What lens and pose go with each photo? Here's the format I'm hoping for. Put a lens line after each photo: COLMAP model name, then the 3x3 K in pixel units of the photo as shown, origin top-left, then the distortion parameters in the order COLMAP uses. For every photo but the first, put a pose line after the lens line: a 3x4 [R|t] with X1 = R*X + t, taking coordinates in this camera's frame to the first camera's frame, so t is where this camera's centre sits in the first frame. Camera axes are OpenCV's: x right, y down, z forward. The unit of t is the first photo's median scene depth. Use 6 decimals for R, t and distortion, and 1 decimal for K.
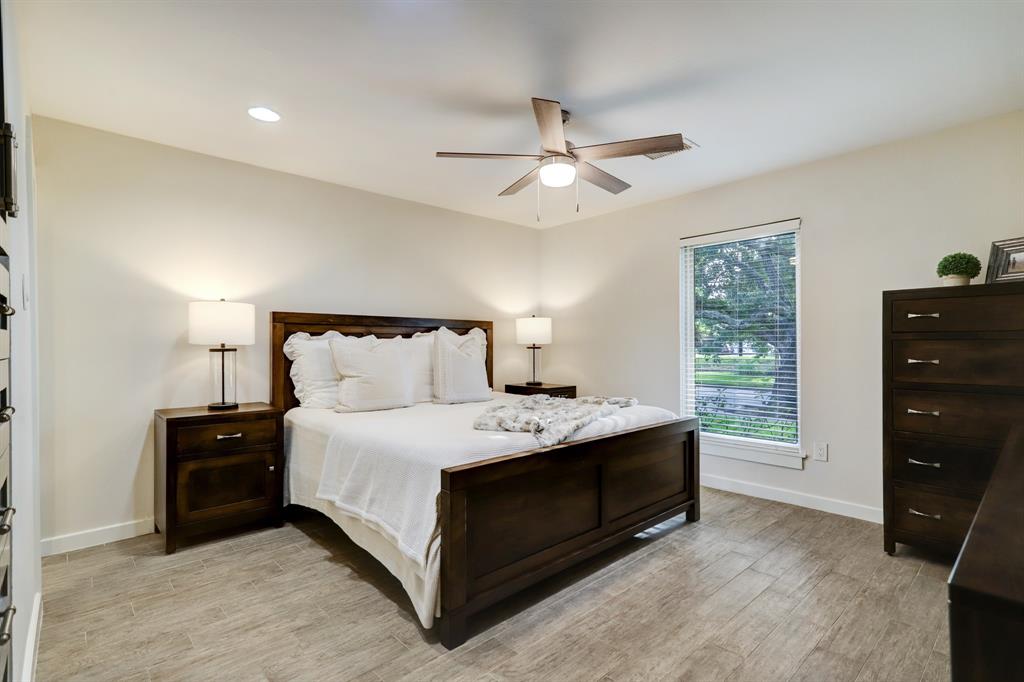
lens RADIAL K [[486.3, 0, 516.5], [0, 486.3, 343.2], [0, 0, 1]] dist [0.020687, 0.001311]
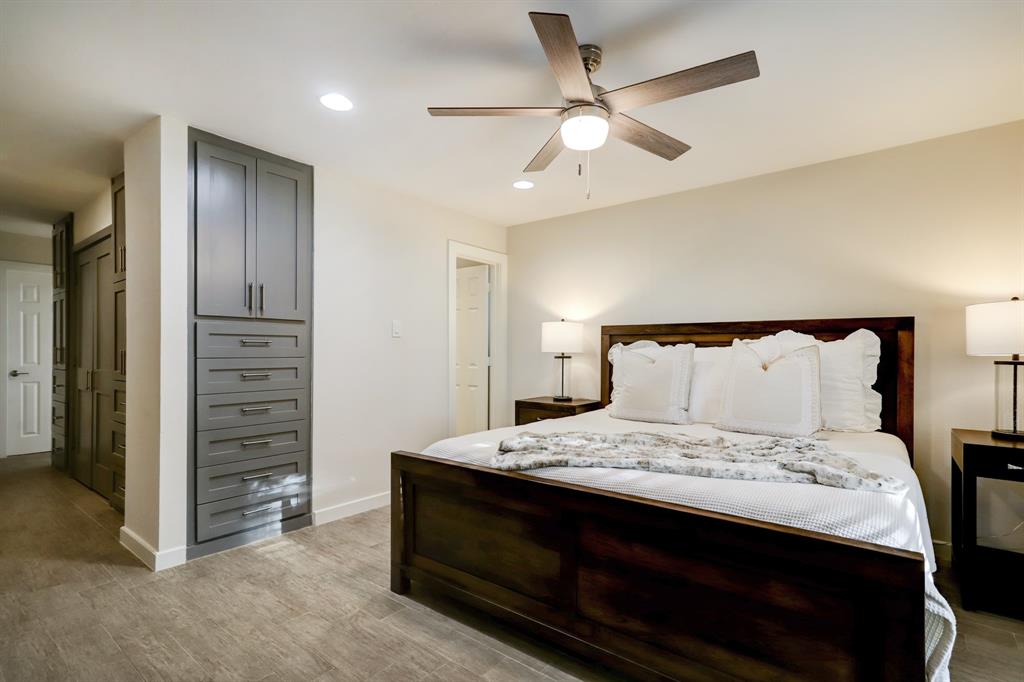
lens RADIAL K [[491.2, 0, 510.8], [0, 491.2, 348.0], [0, 0, 1]] dist [0.059611, 0.000445]
pose [[0.148888, -0.007523, -0.988825, 0.645703], [-0.003800, 0.999959, -0.008180, 0.000020], [0.988847, 0.004975, 0.148853, 0.593153]]
